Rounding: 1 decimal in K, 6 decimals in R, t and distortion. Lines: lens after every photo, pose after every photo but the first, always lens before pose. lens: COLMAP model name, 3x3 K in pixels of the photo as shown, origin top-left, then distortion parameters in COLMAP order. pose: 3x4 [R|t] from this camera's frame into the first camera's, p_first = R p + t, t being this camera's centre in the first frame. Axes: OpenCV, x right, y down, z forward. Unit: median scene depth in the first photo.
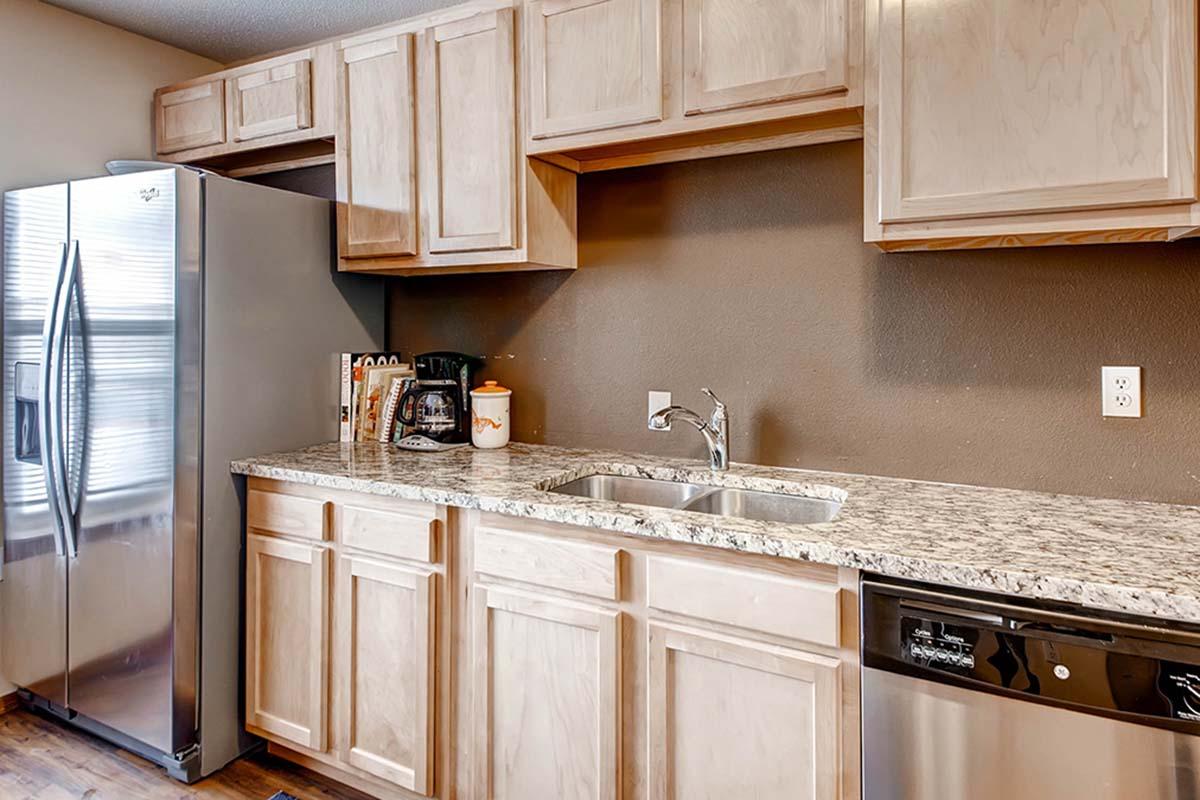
lens RADIAL K [[694.3, 0, 588.4], [0, 694.3, 327.0], [0, 0, 1]] dist [0.017079, -0.009690]
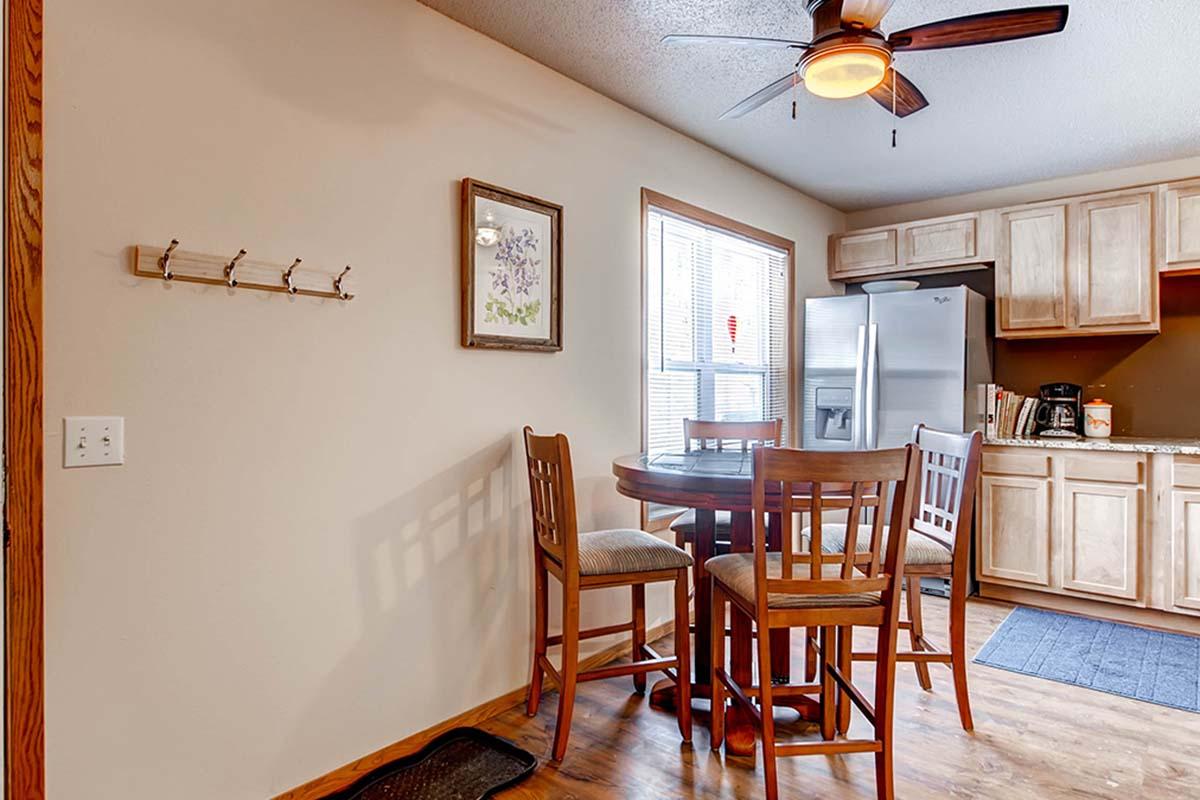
lens RADIAL K [[694.3, 0, 586.4], [0, 694.3, 391.0], [0, 0, 1]] dist [0.017079, -0.009690]
pose [[0.971587, -0.003270, -0.236660, -1.205446], [0.004067, 0.999988, 0.002878, 0.060126], [0.236648, -0.003758, 0.971588, -1.232579]]
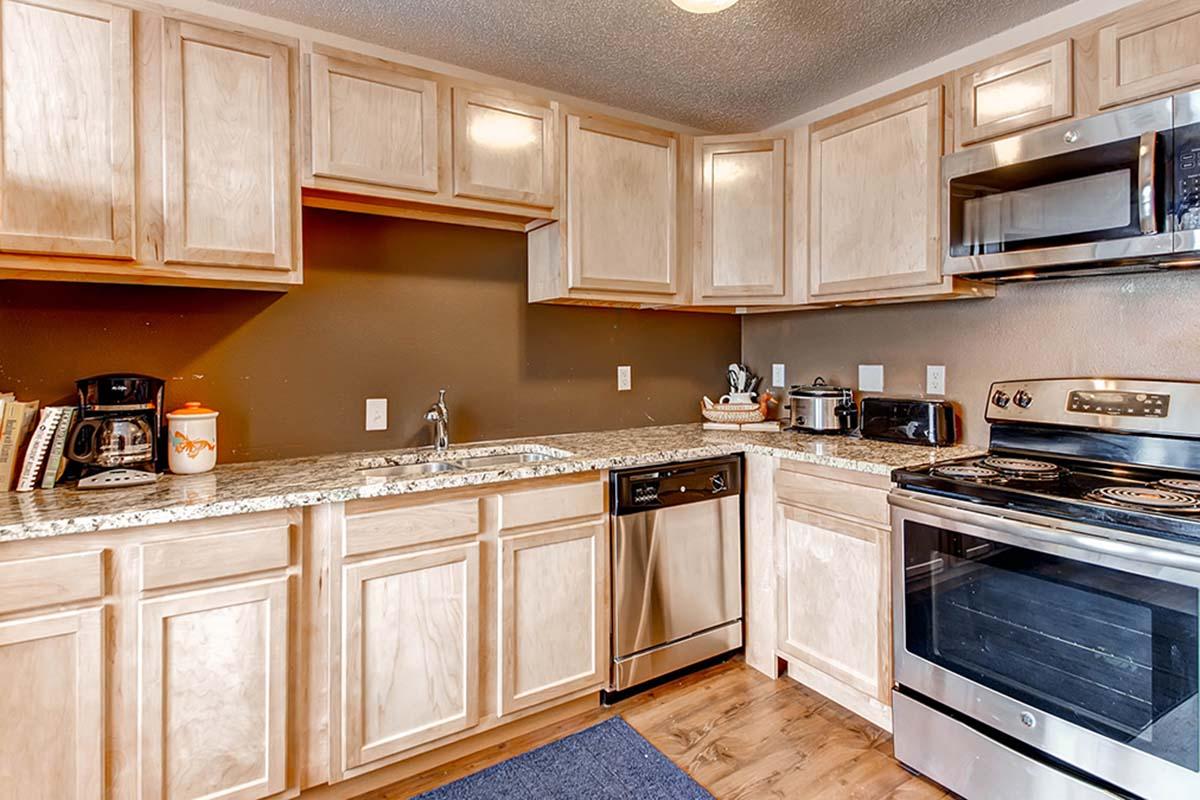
lens RADIAL K [[616.5, 0, 615.9], [0, 616.5, 358.8], [0, 0, 1]] dist [0.016940, -0.009790]
pose [[0.477207, -0.002214, 0.878788, -0.761800], [0.006455, 0.999979, -0.000986, 0.028717], [-0.878767, 0.006143, 0.477211, 0.112727]]
